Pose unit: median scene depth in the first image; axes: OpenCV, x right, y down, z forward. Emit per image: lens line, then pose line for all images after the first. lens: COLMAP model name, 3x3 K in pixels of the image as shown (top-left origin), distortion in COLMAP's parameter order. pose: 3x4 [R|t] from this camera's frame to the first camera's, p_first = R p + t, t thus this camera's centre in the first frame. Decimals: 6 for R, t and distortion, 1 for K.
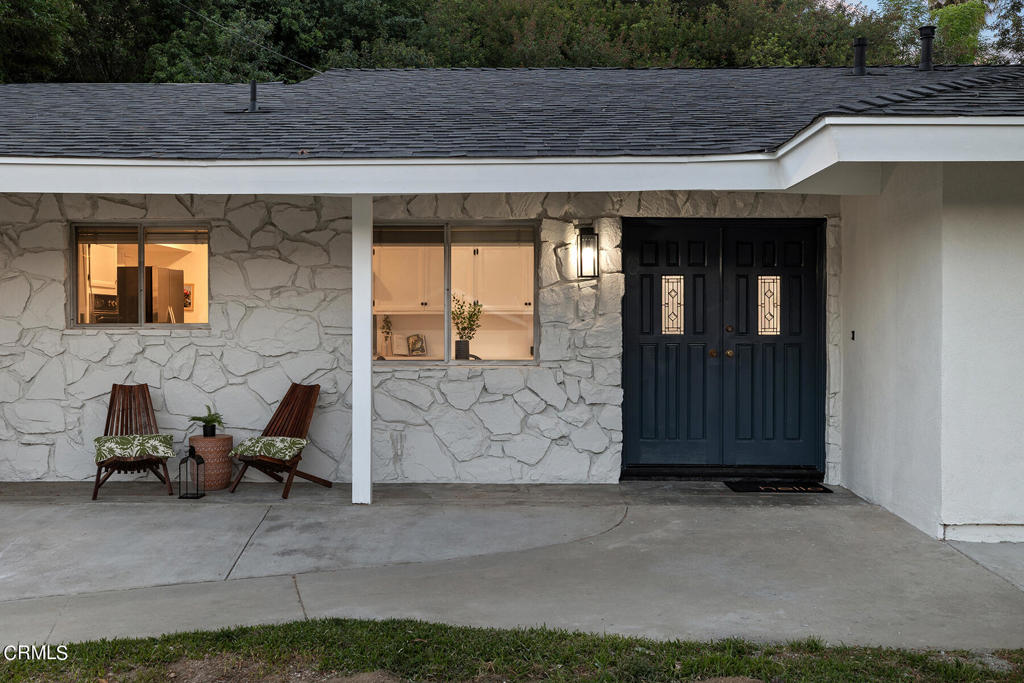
lens RADIAL K [[1022.1, 0, 509.0], [0, 1022.1, 339.1], [0, 0, 1]] dist [0.013580, 0.000000]
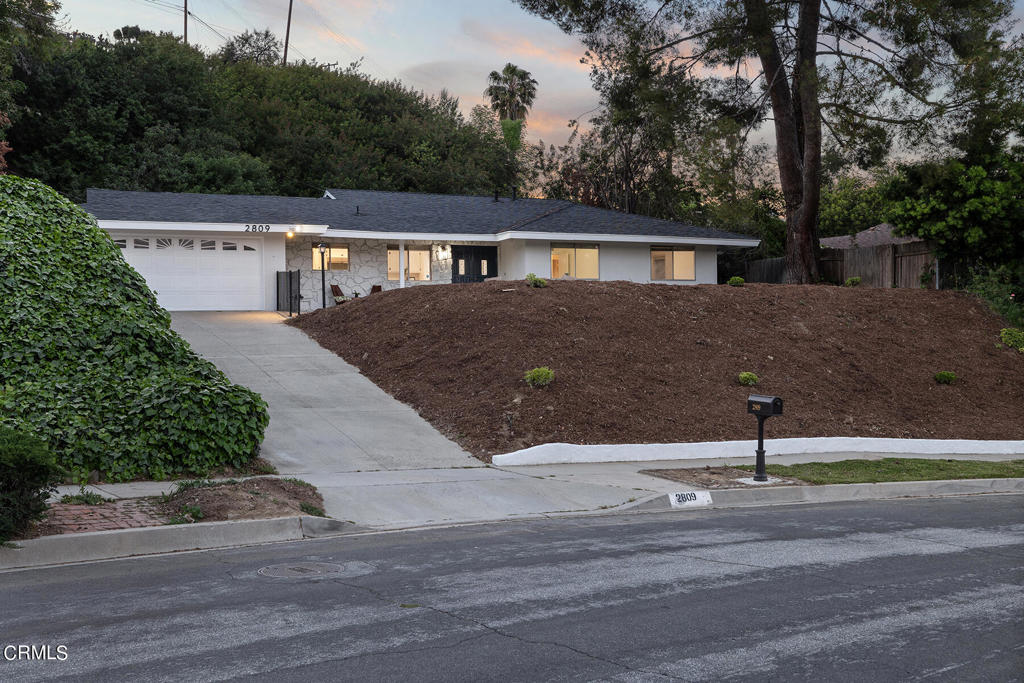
lens RADIAL K [[1022.1, 0, 511.5], [0, 1022.1, 340.6], [0, 0, 1]] dist [0.013580, 0.000000]
pose [[0.912706, -0.014278, 0.408368, -1.317696], [0.017913, 0.999827, -0.005078, 0.281665], [-0.408225, 0.011950, 0.912803, -2.757399]]
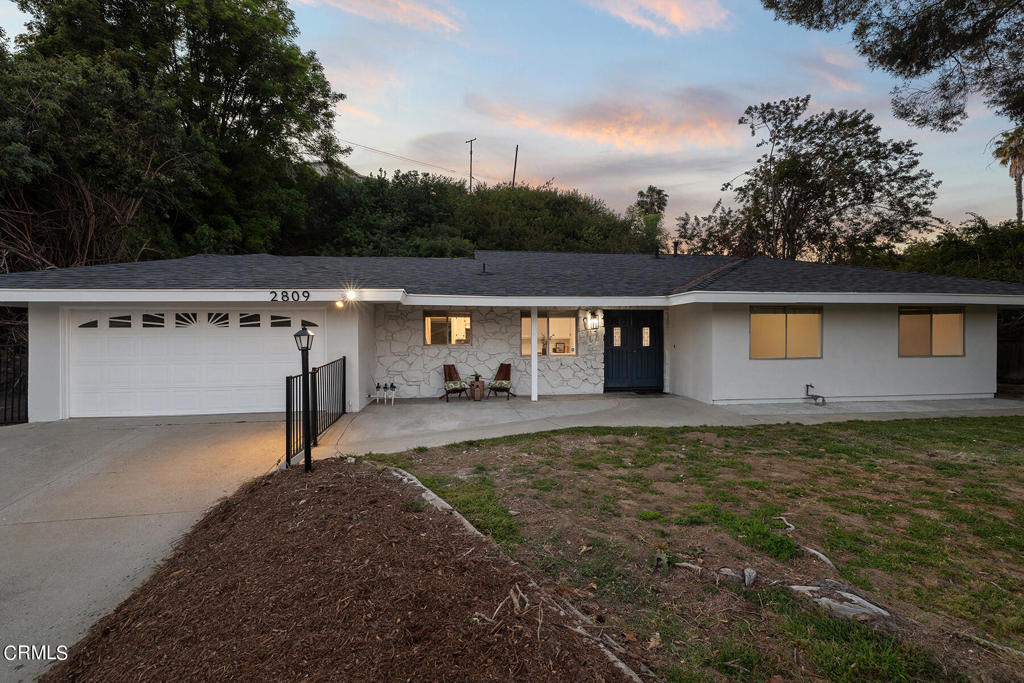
lens RADIAL K [[445.2, 0, 517.1], [0, 445.2, 340.3], [0, 0, 1]] dist [-0.001103, -0.000120]
pose [[0.989205, -0.008020, 0.146317, -0.356272], [0.008462, 0.999961, -0.002403, -0.022262], [-0.146292, 0.003615, 0.989235, -0.325490]]
